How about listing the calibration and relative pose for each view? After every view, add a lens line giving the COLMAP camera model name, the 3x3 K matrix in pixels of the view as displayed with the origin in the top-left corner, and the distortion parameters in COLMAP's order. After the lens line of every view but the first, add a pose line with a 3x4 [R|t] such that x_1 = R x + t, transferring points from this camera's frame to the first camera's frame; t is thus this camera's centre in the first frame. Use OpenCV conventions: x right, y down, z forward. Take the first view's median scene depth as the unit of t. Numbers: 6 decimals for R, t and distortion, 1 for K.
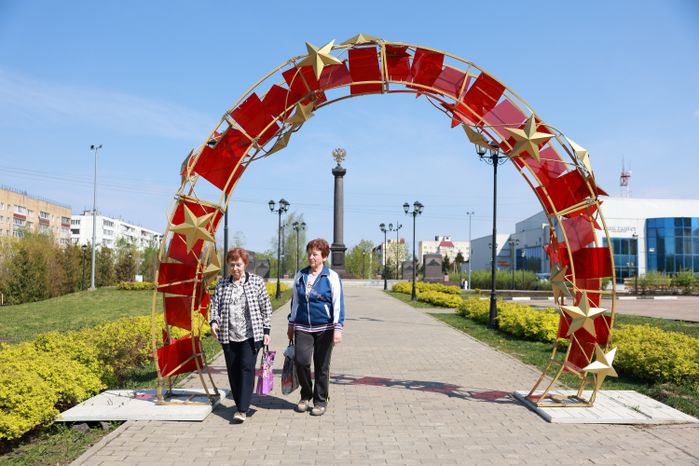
lens RADIAL K [[663.4, 0, 349.5], [0, 663.4, 233.0], [0, 0, 1]] dist [0.064443, 0.002816]
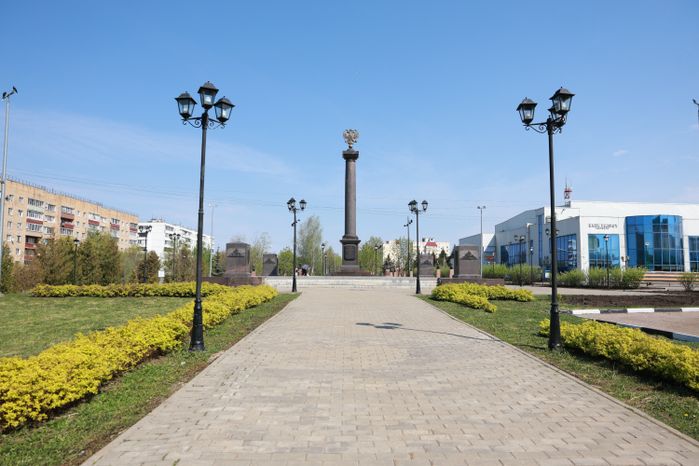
lens RADIAL K [[477.6, 0, 349.6], [0, 477.6, 247.7], [0, 0, 1]] dist [-0.041804, 0.003339]
pose [[0.999860, -0.005362, -0.015855, -0.003291], [0.005701, 0.999754, 0.021427, 0.007729], [0.015736, -0.021514, 0.999645, 0.153833]]
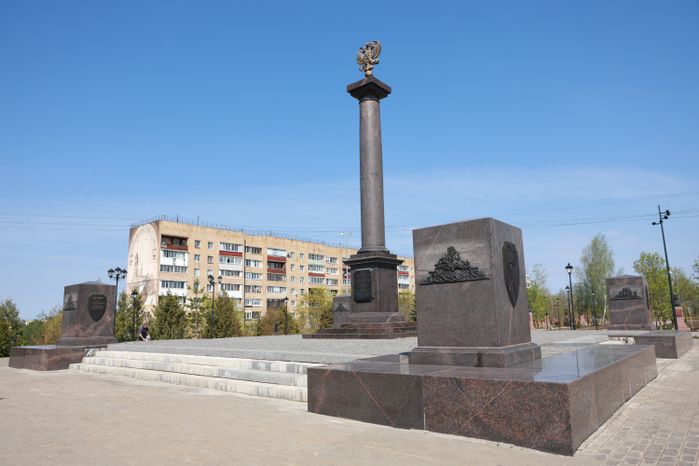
lens RADIAL K [[478.3, 0, 349.5], [0, 478.3, 233.0], [0, 0, 1]] dist [-0.056249, 0.001302]
pose [[0.749683, -0.144409, -0.645850, 0.071770], [0.080565, 0.988559, -0.127520, 0.018298], [0.656875, 0.043567, 0.752740, 0.322274]]
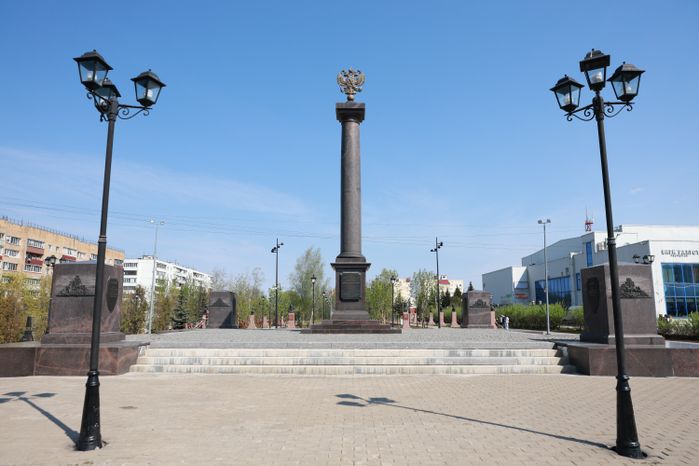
lens RADIAL K [[477.6, 0, 349.6], [0, 477.6, 247.7], [0, 0, 1]] dist [-0.041804, 0.003339]
pose [[0.999367, -0.014870, -0.032304, -0.002784], [0.012901, 0.998095, -0.060333, 0.013102], [0.033139, 0.059878, 0.997655, 0.277370]]
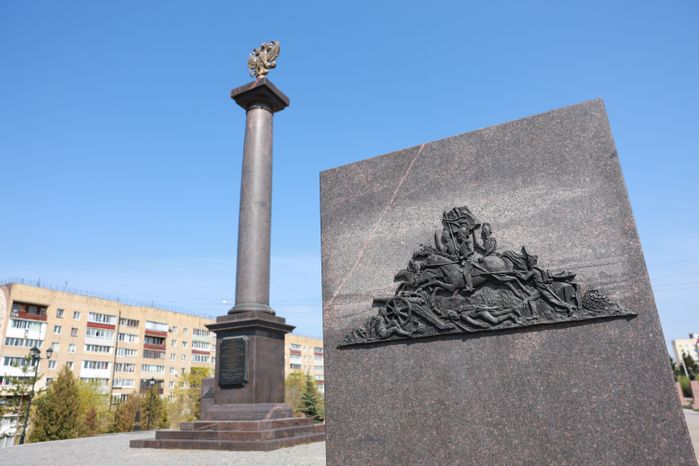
lens RADIAL K [[475.9, 0, 349.5], [0, 475.9, 233.0], [0, 0, 1]] dist [-0.102824, 0.094641]
pose [[0.875785, -0.198241, -0.440116, 0.050102], [0.081048, 0.959222, -0.270785, 0.018441], [0.475849, 0.201479, 0.856139, 0.354199]]
